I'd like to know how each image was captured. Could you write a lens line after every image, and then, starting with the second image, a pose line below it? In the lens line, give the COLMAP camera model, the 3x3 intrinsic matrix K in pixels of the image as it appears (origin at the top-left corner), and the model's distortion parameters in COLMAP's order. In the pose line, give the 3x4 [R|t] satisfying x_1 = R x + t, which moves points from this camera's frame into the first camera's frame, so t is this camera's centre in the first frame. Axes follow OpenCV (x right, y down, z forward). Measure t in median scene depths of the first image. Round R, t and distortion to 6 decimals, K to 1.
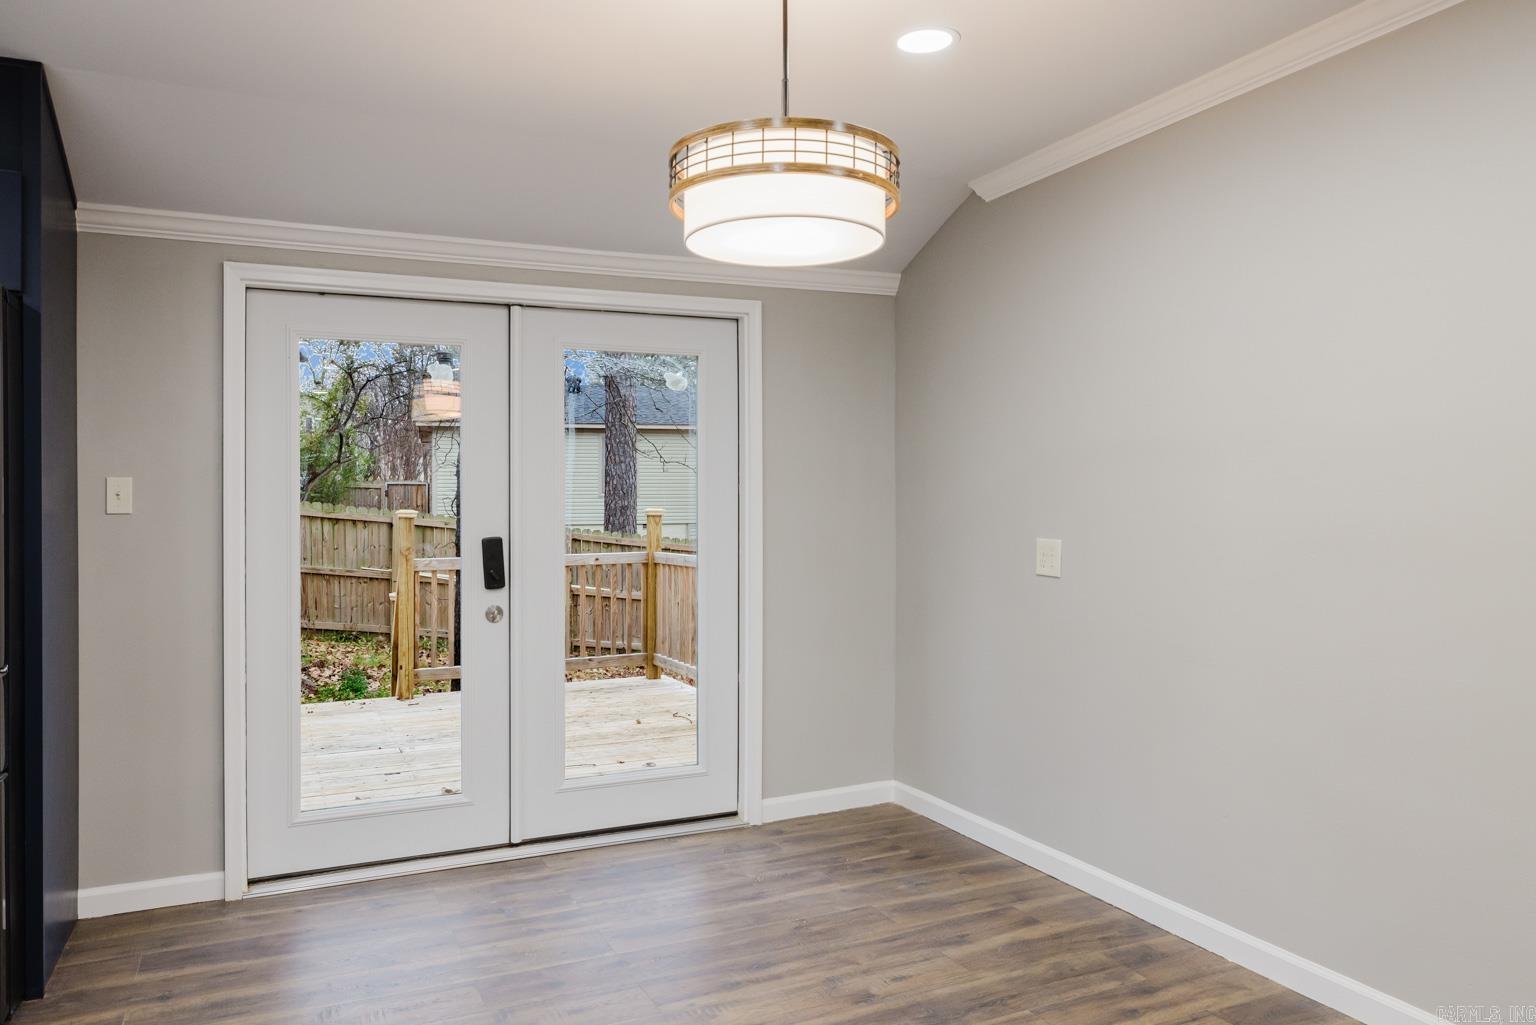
lens RADIAL K [[1086.2, 0, 768.0], [0, 1086.2, 512.5], [0, 0, 1]] dist [-0.006257, -0.003404]
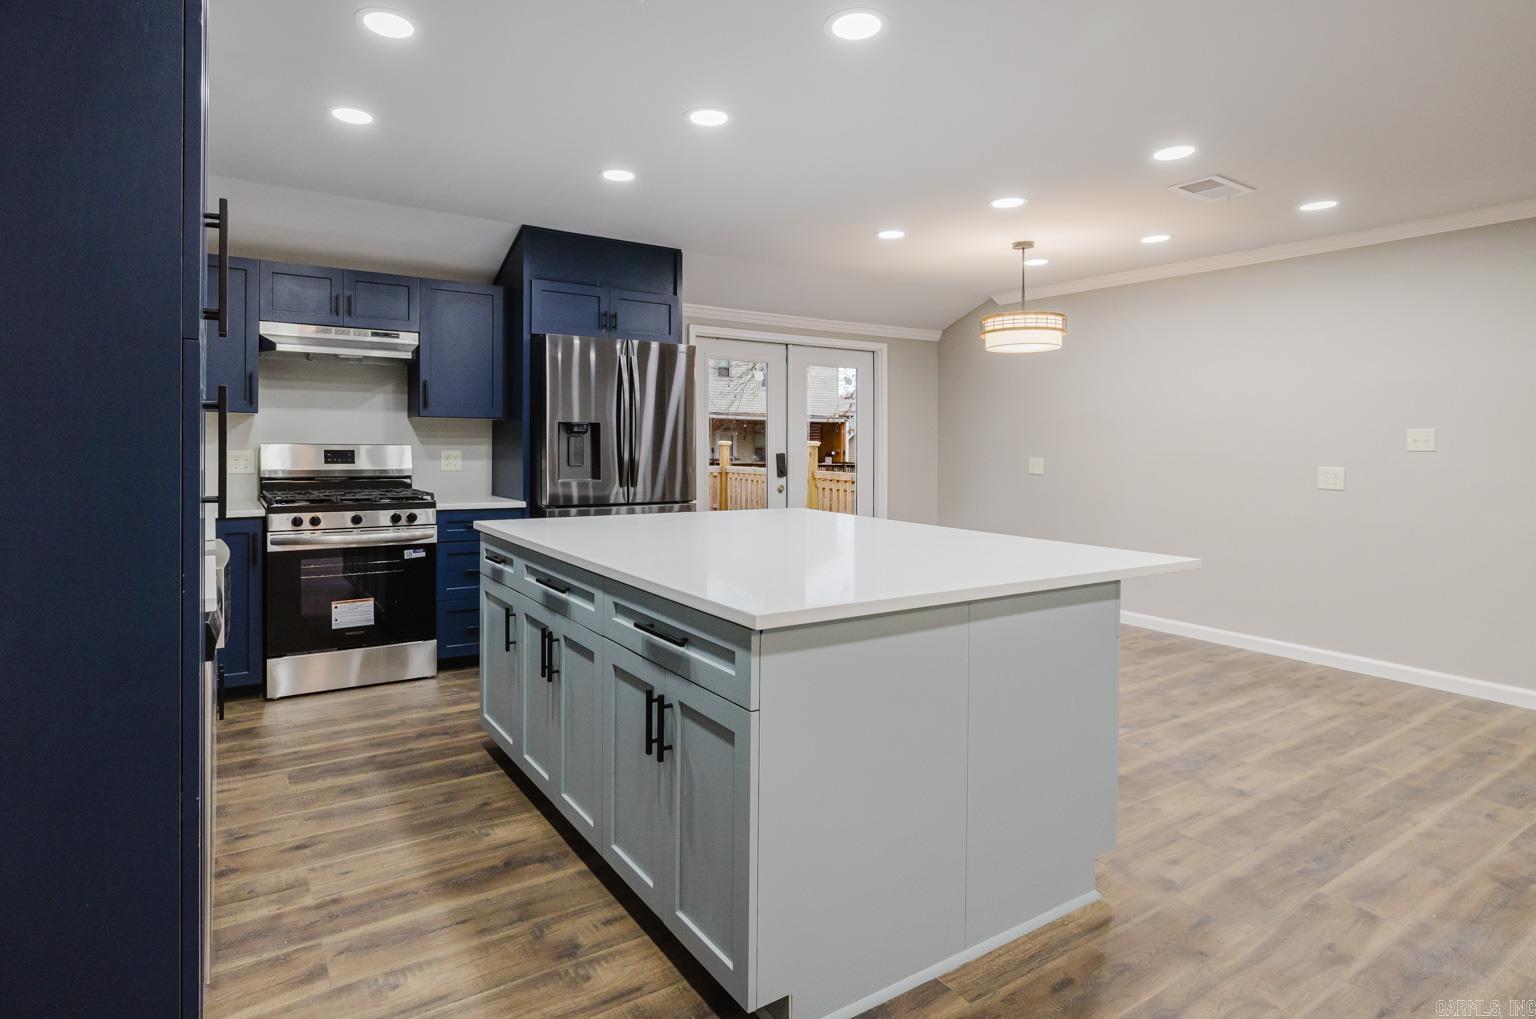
lens RADIAL K [[793.0, 0, 703.7], [0, 793.0, 447.9], [0, 0, 1]] dist [-0.003280, -0.000461]
pose [[0.992824, 0.018566, 0.118135, -0.585132], [-0.018747, 0.999824, 0.000419, 0.014569], [-0.118107, -0.002631, 0.992997, -0.523864]]
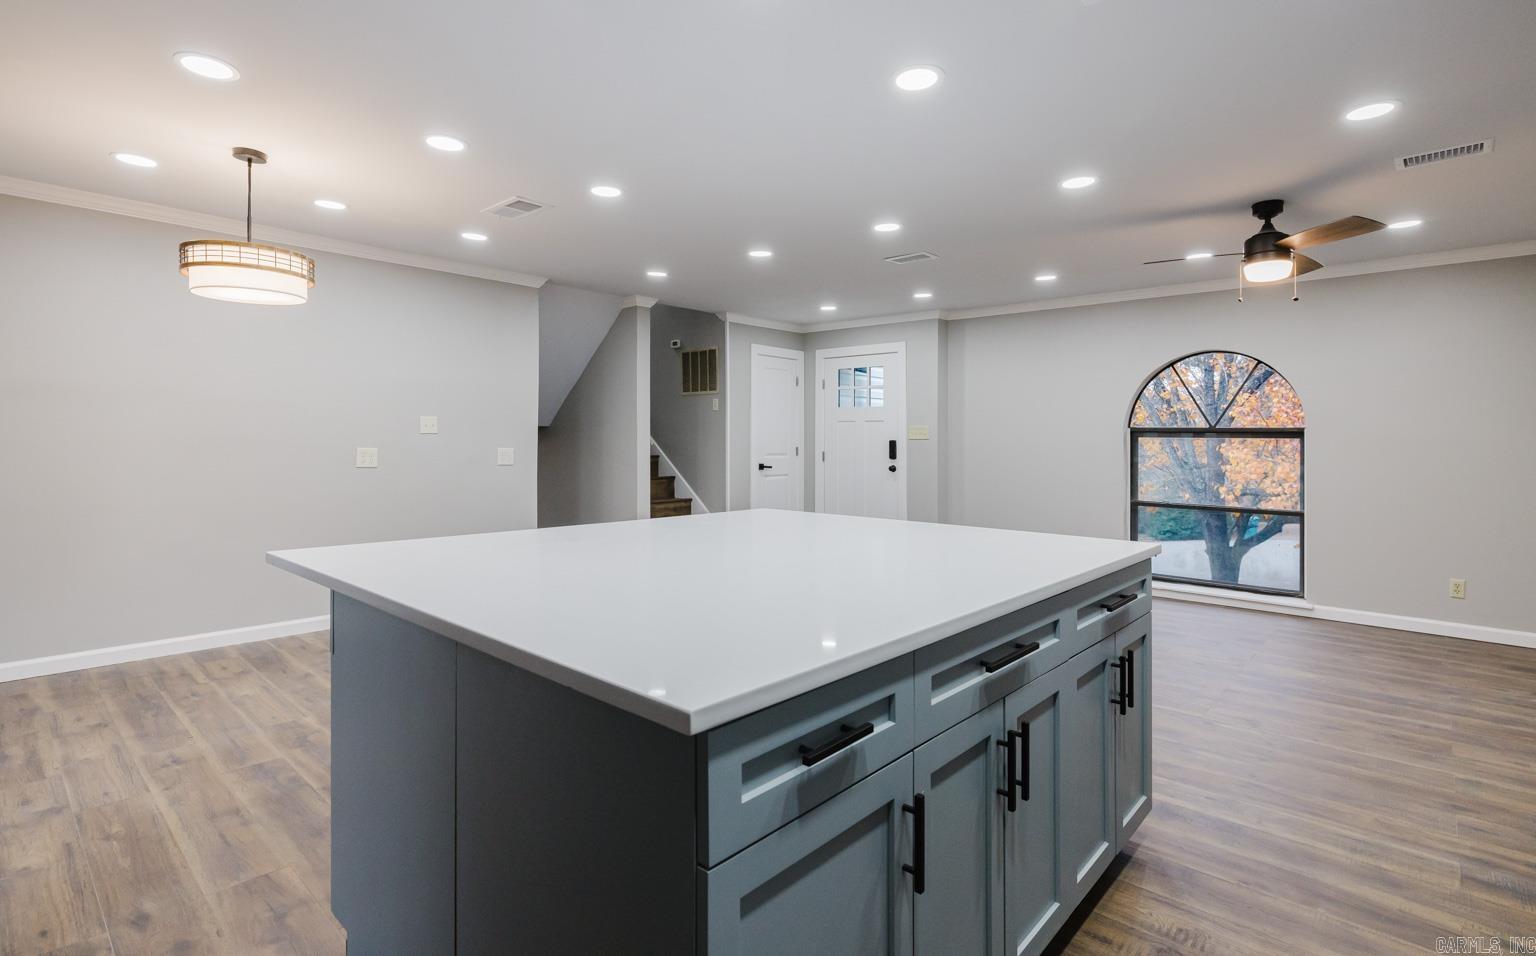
lens RADIAL K [[731.9, 0, 772.6], [0, 731.9, 434.7], [0, 0, 1]] dist [-0.000455, -0.000164]
pose [[-0.393867, 0.008803, 0.919125, -0.914782], [-0.000799, 0.999950, -0.009920, 0.015539], [-0.919167, -0.004642, -0.393840, 0.356187]]
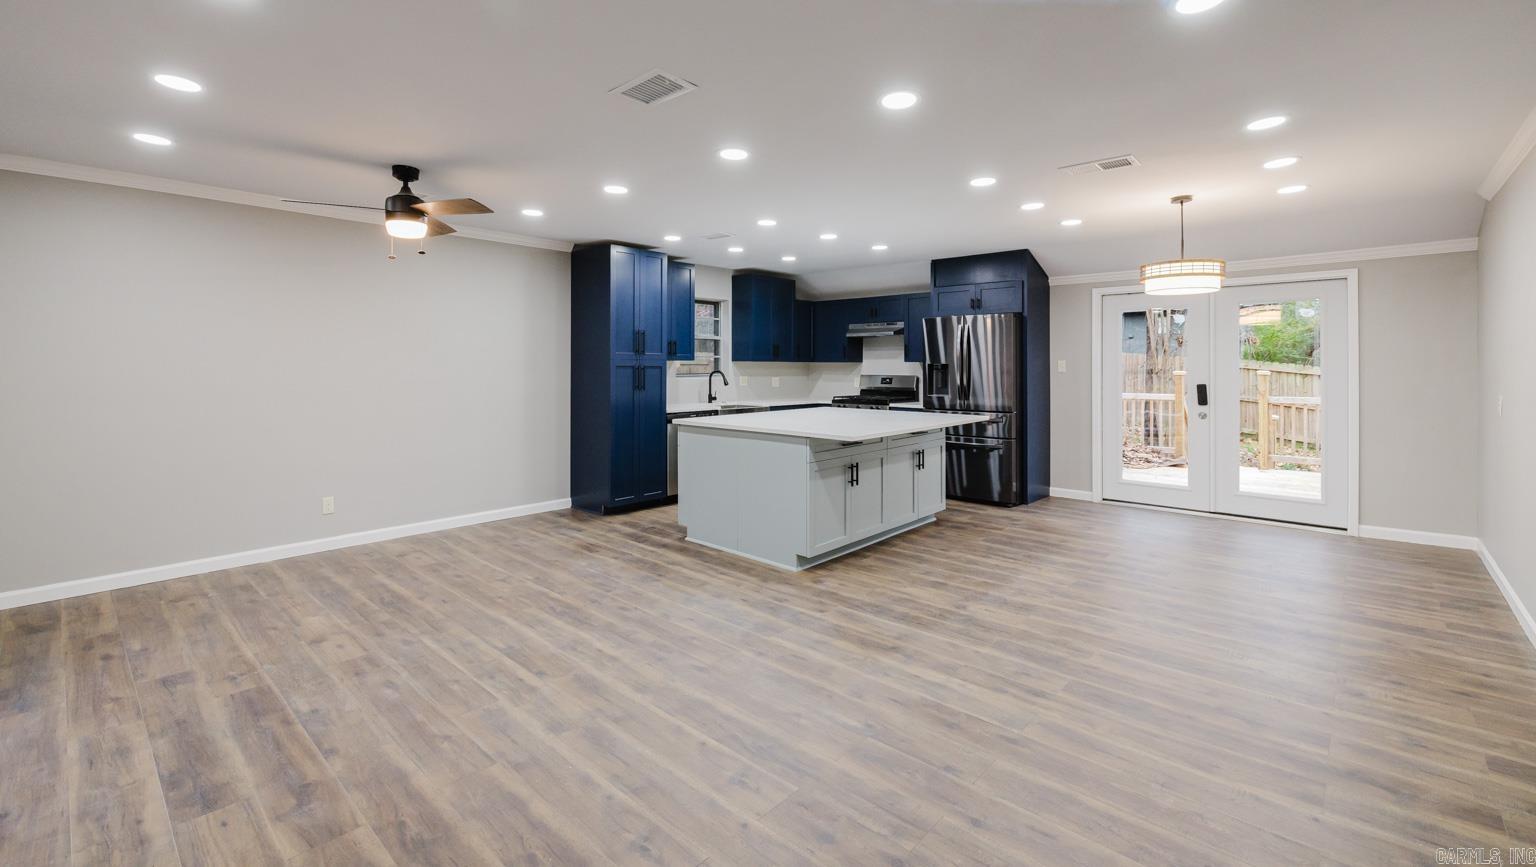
lens RADIAL K [[651.1, 0, 768.2], [0, 651.1, 361.0], [0, 0, 1]] dist [0.001170, 0.000093]
pose [[0.388740, 0.002113, -0.921345, 0.714887], [-0.009224, 0.999956, -0.001599, -0.017391], [0.921301, 0.009120, 0.388742, -0.466016]]
